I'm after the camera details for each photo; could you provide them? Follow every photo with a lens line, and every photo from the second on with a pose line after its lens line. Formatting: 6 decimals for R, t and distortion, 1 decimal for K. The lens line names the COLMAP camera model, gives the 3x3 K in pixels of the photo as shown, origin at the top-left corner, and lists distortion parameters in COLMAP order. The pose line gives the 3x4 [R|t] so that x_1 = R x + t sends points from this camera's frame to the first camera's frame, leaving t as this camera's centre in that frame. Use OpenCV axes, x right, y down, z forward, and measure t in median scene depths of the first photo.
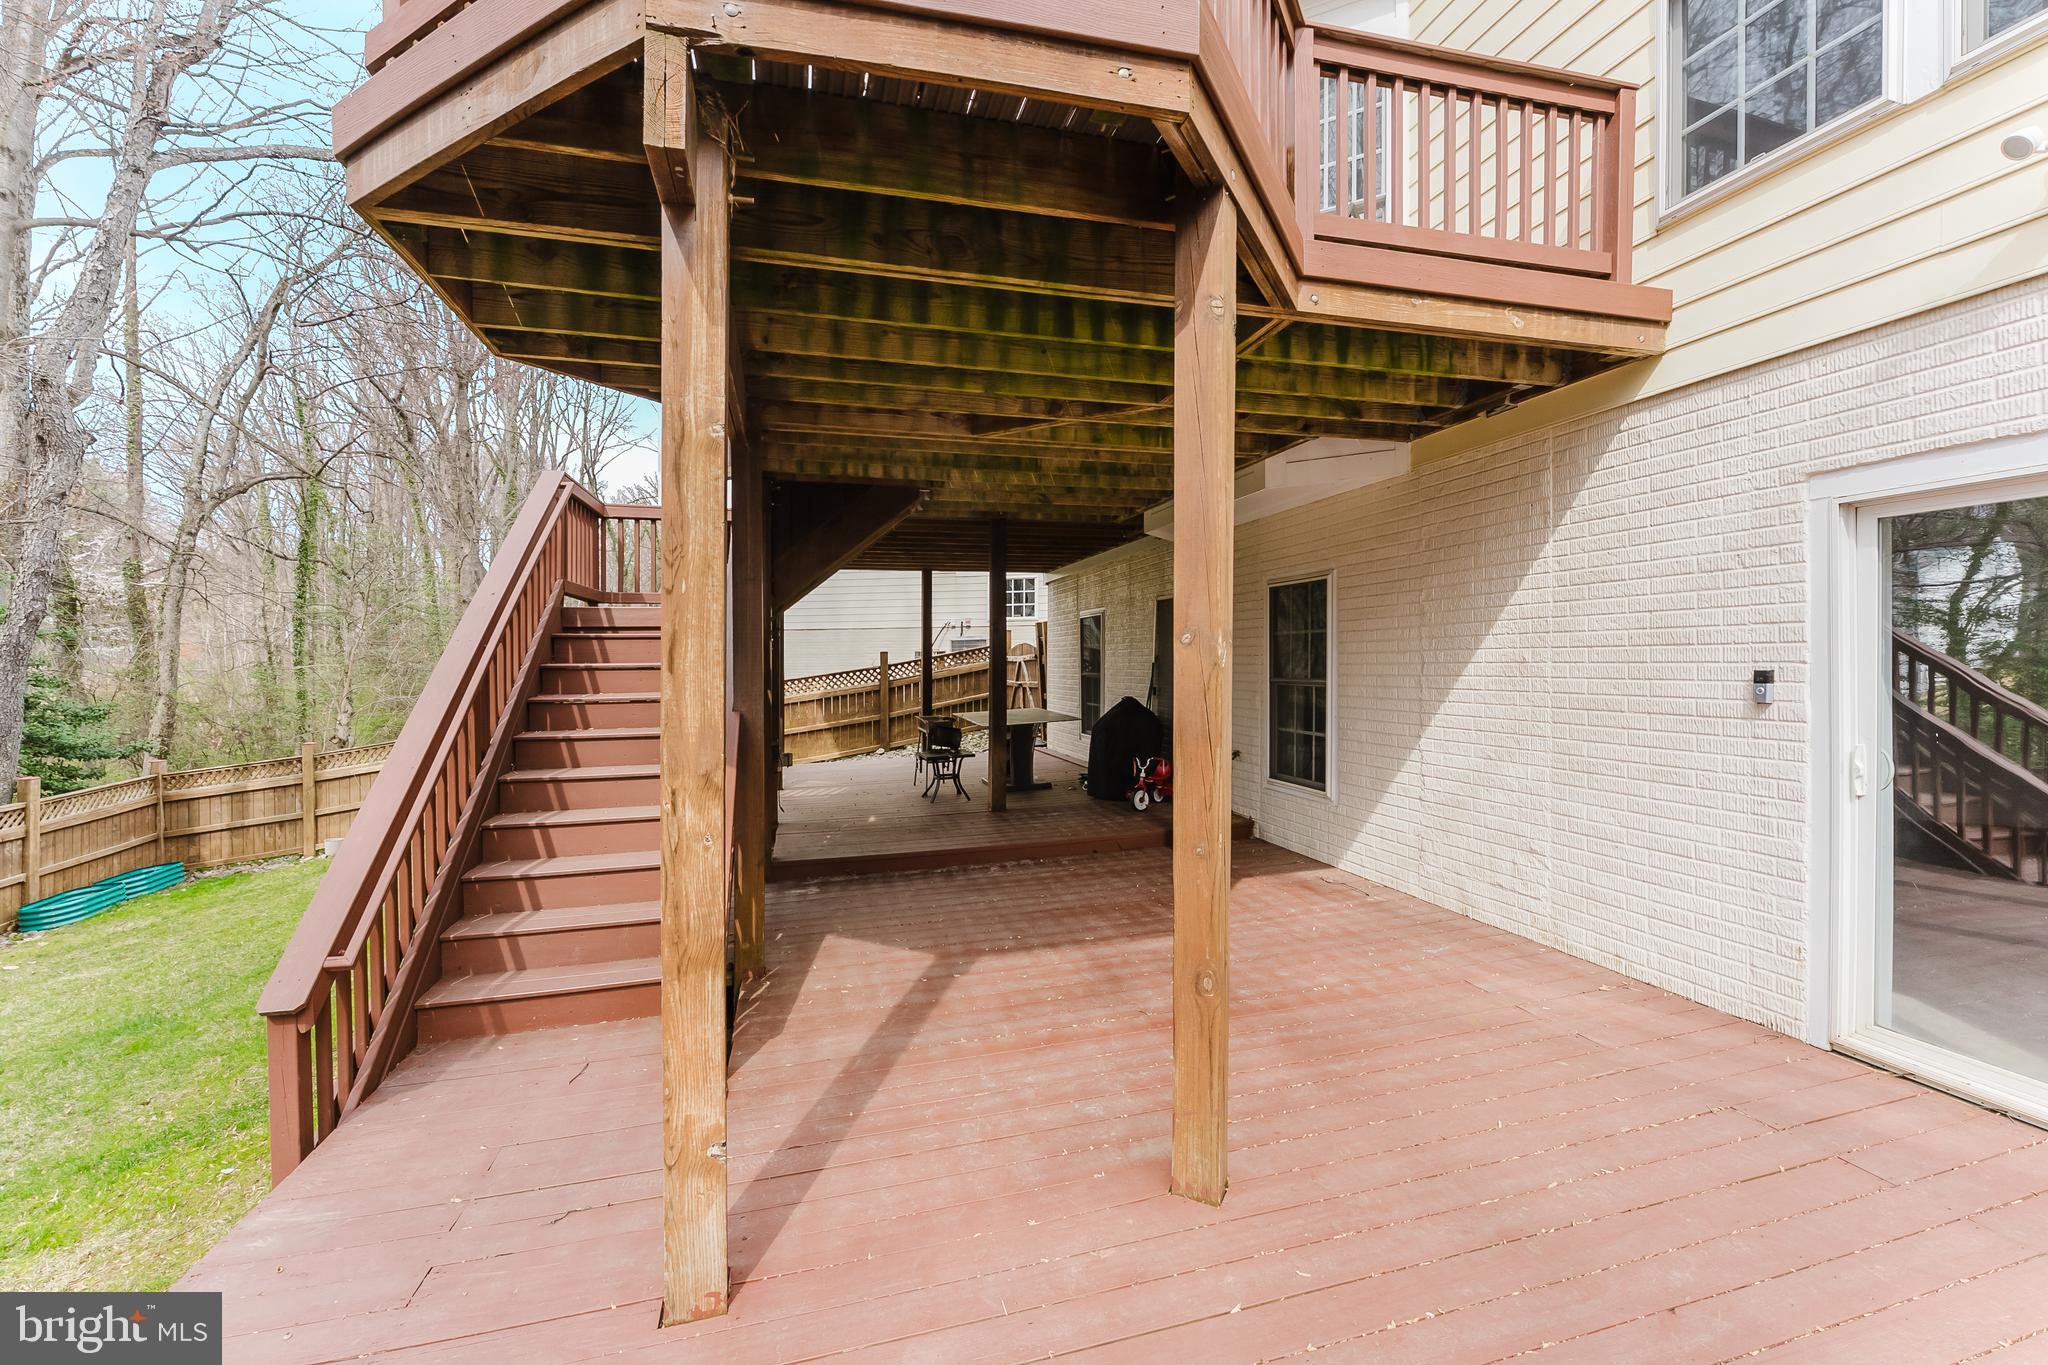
lens RADIAL K [[840.1, 0, 1062.8], [0, 840.1, 680.1], [0, 0, 1]] dist [-0.002171, 0.000296]
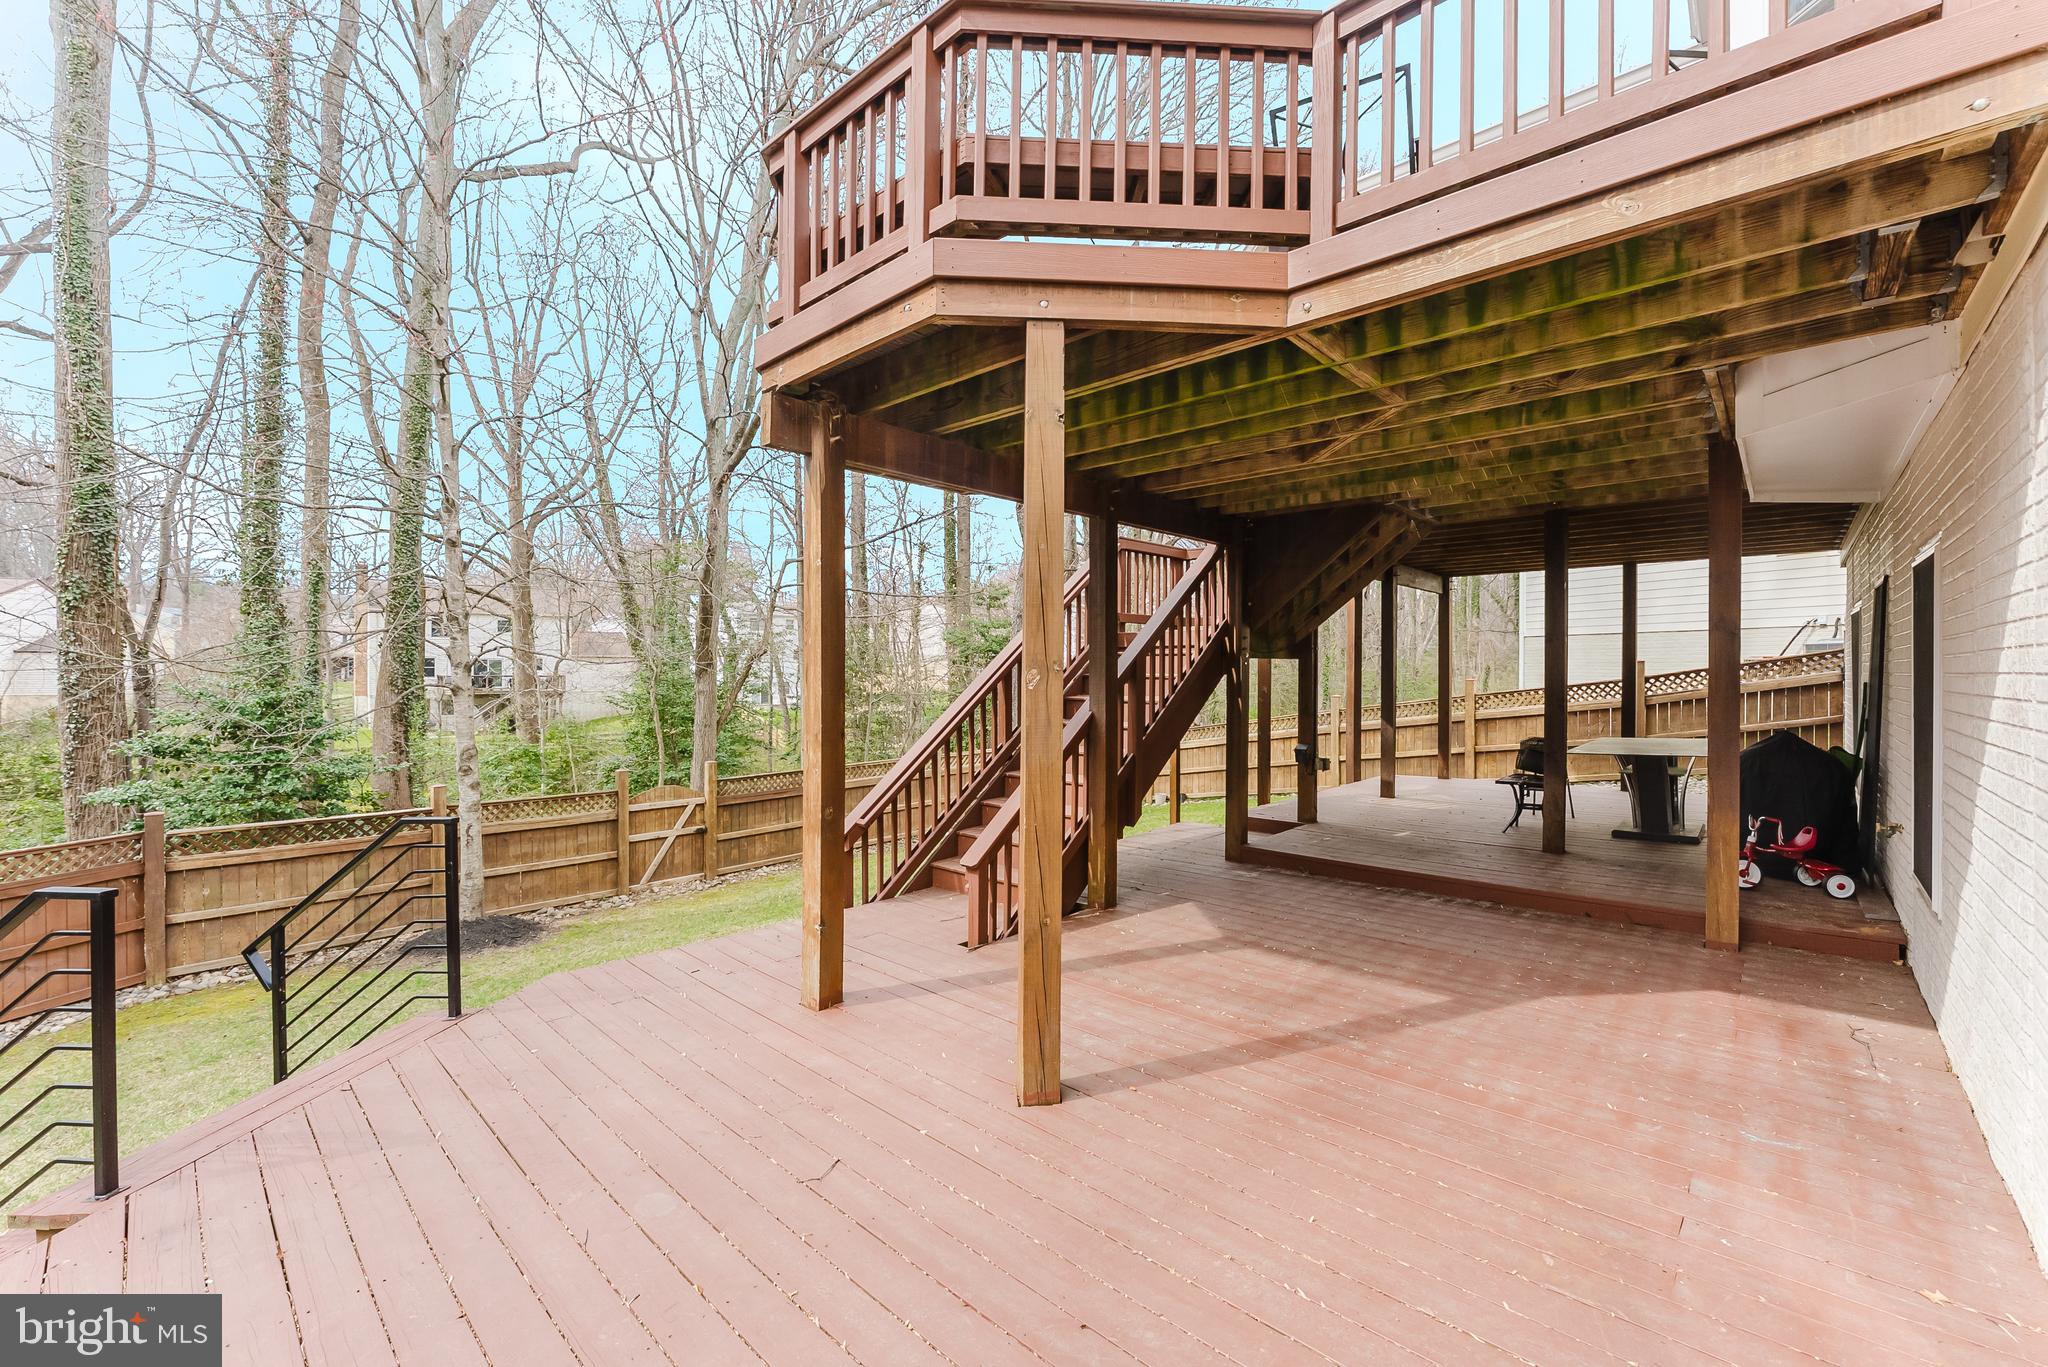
lens RADIAL K [[840.1, 0, 1012.4], [0, 840.1, 675.0], [0, 0, 1]] dist [-0.002171, 0.000296]
pose [[0.520812, 0.016811, -0.853506, 0.608244], [-0.027870, 0.999608, 0.002682, -0.018369], [0.853216, 0.022390, 0.521076, 0.145140]]
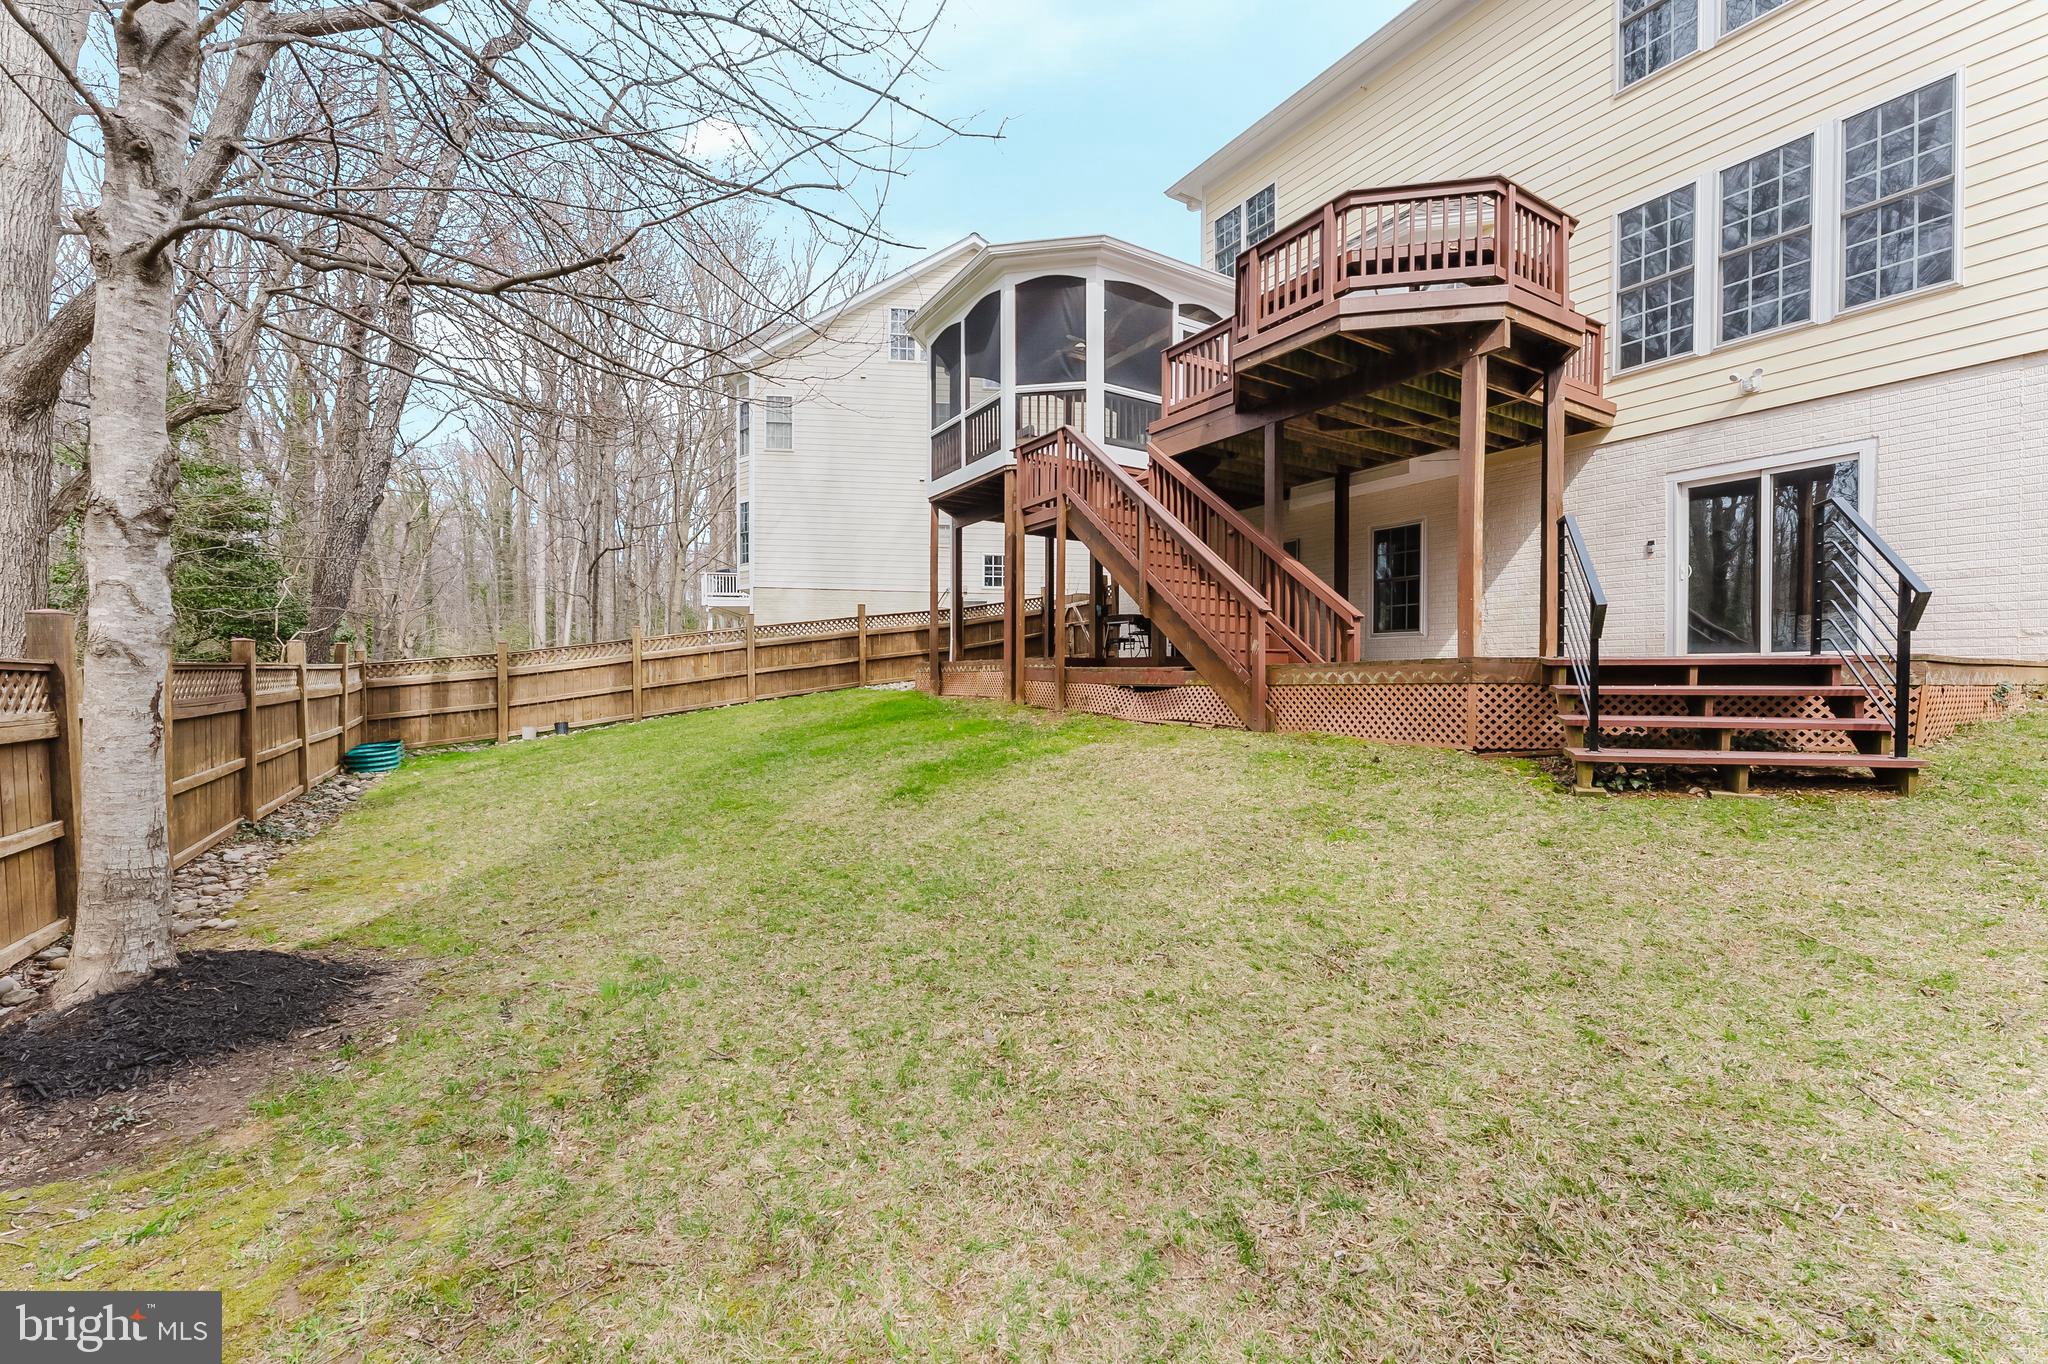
lens RADIAL K [[840.1, 0, 1073.4], [0, 840.1, 697.7], [0, 0, 1]] dist [-0.002171, 0.000296]
pose [[0.959744, 0.014528, 0.280499, -1.459988], [-0.013773, 0.999894, -0.004662, 0.444511], [-0.280538, 0.000611, 0.959843, -0.943118]]
